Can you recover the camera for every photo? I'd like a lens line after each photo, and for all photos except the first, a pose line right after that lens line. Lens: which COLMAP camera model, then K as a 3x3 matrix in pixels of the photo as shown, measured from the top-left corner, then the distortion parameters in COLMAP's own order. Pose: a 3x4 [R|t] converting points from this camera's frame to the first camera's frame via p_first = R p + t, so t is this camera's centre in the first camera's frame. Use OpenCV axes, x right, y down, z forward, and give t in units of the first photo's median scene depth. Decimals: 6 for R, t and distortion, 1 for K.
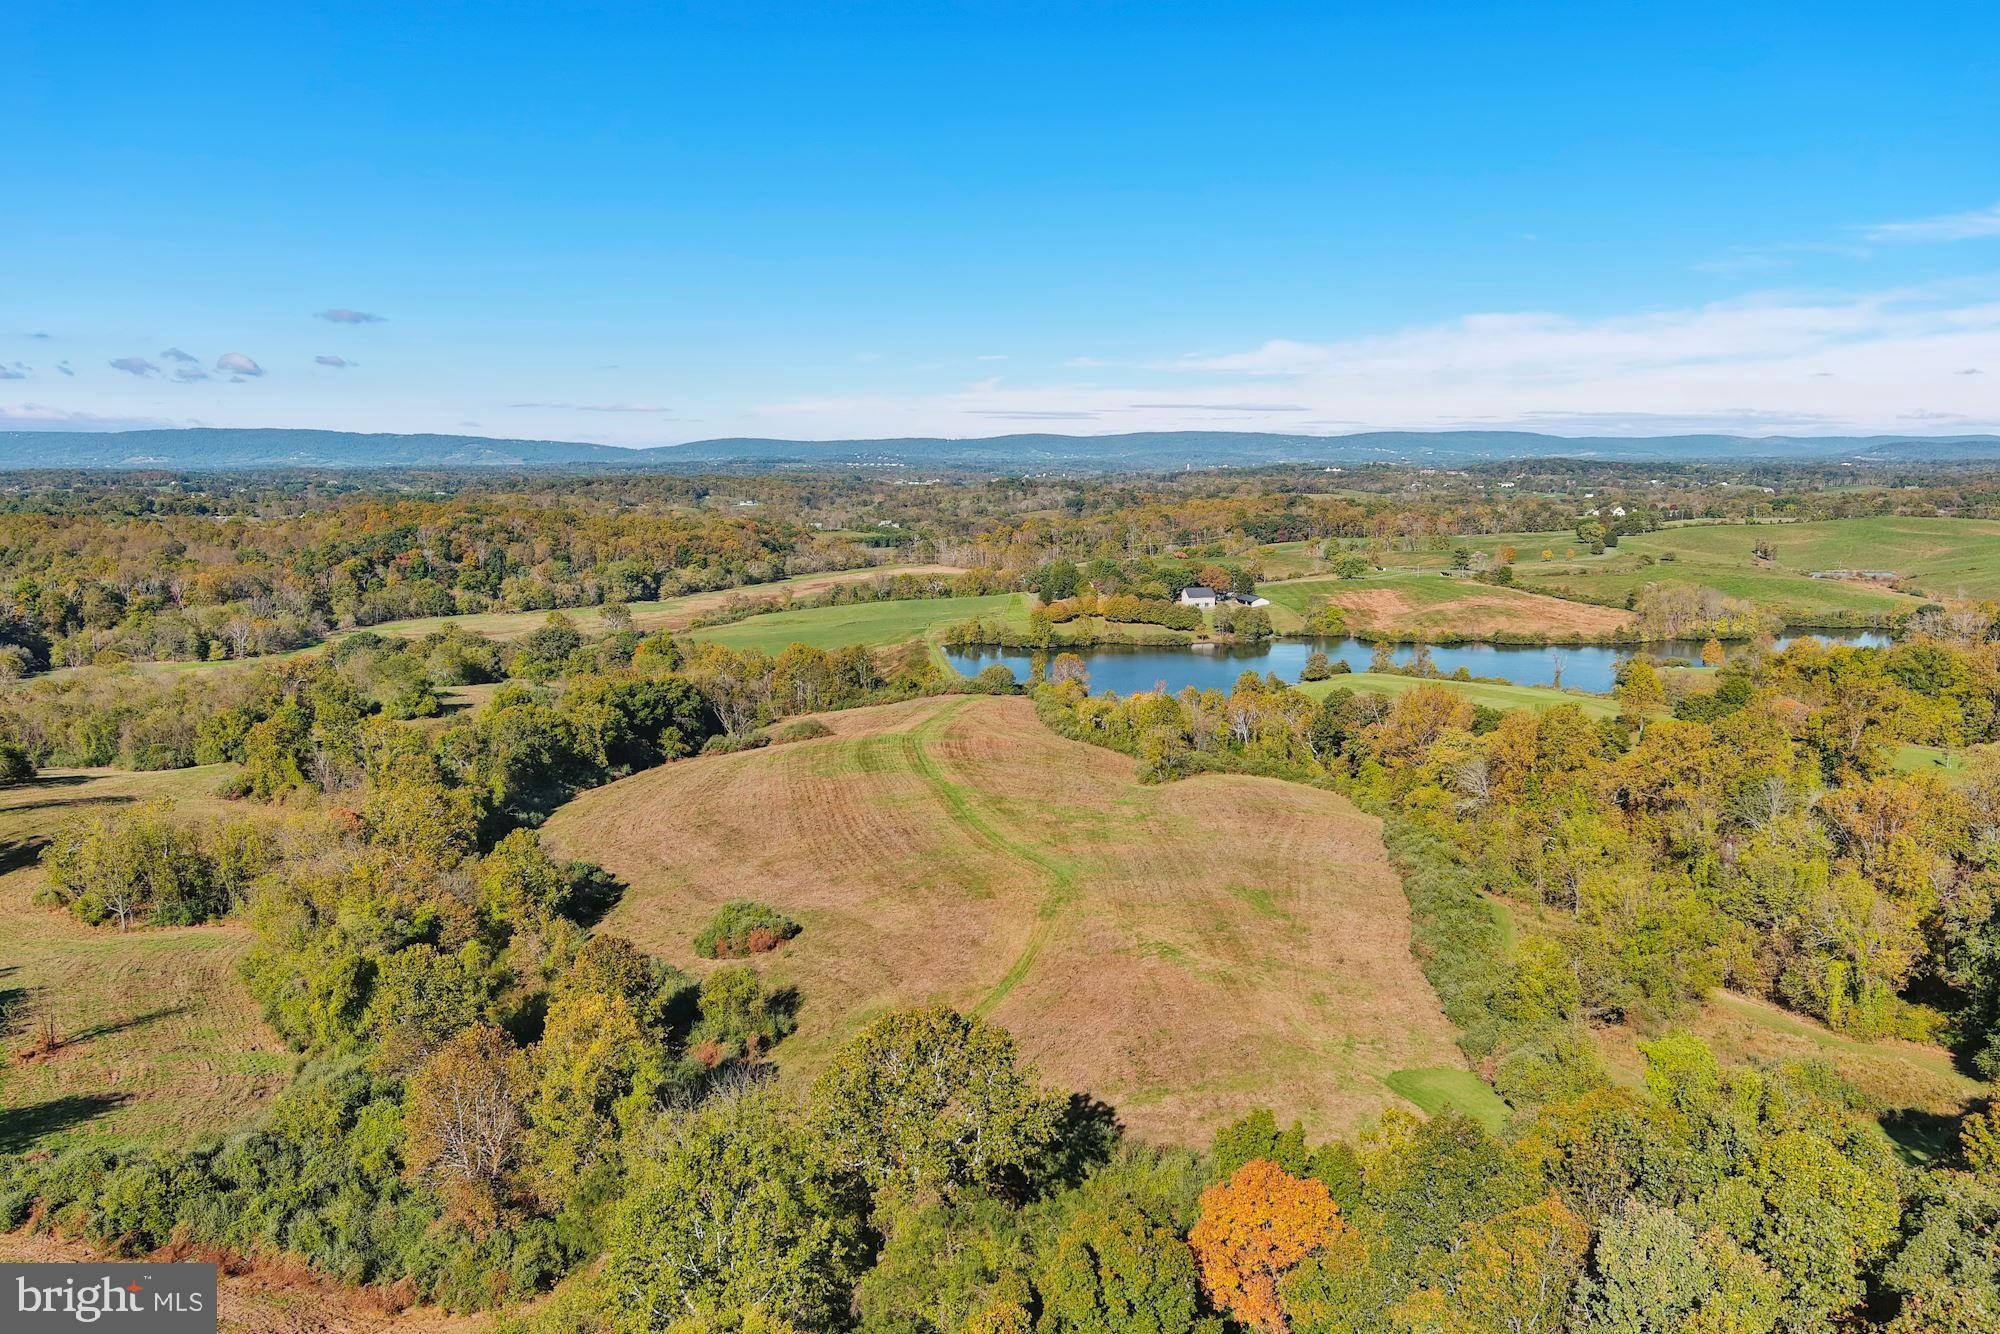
lens RADIAL K [[1558.7, 0, 1008.8], [0, 1558.7, 668.3], [0, 0, 1]] dist [0.046149, -0.047983]
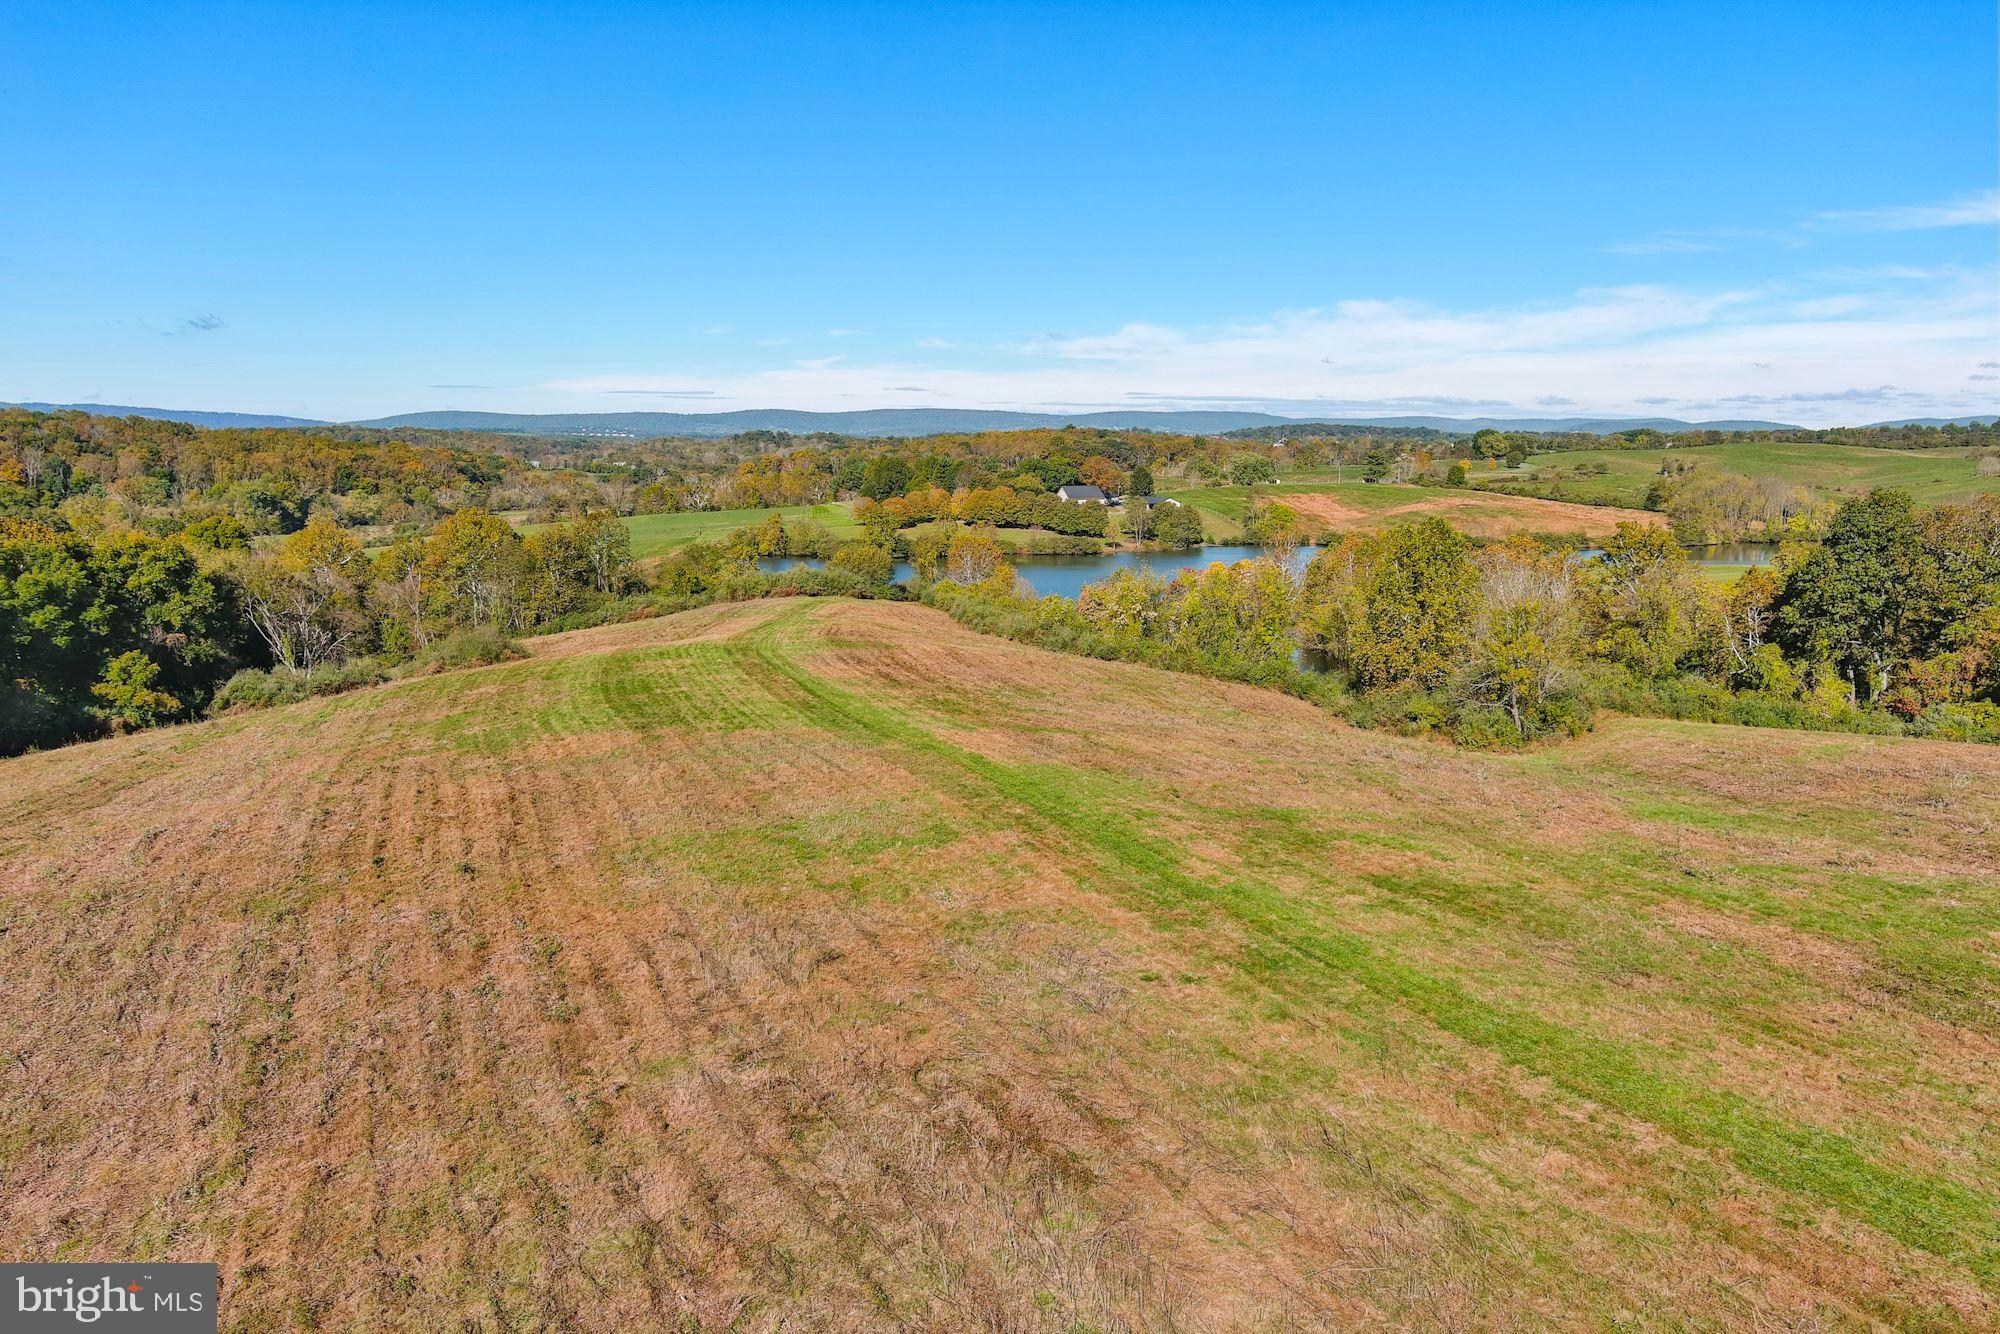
lens RADIAL K [[1558.7, 0, 1002.0], [0, 1558.7, 676.6], [0, 0, 1]] dist [0.046149, -0.047983]
pose [[0.986751, -0.021425, 0.160822, -0.031447], [0.018860, 0.999670, 0.017459, 0.023118], [-0.161143, -0.014195, 0.986829, 0.312108]]
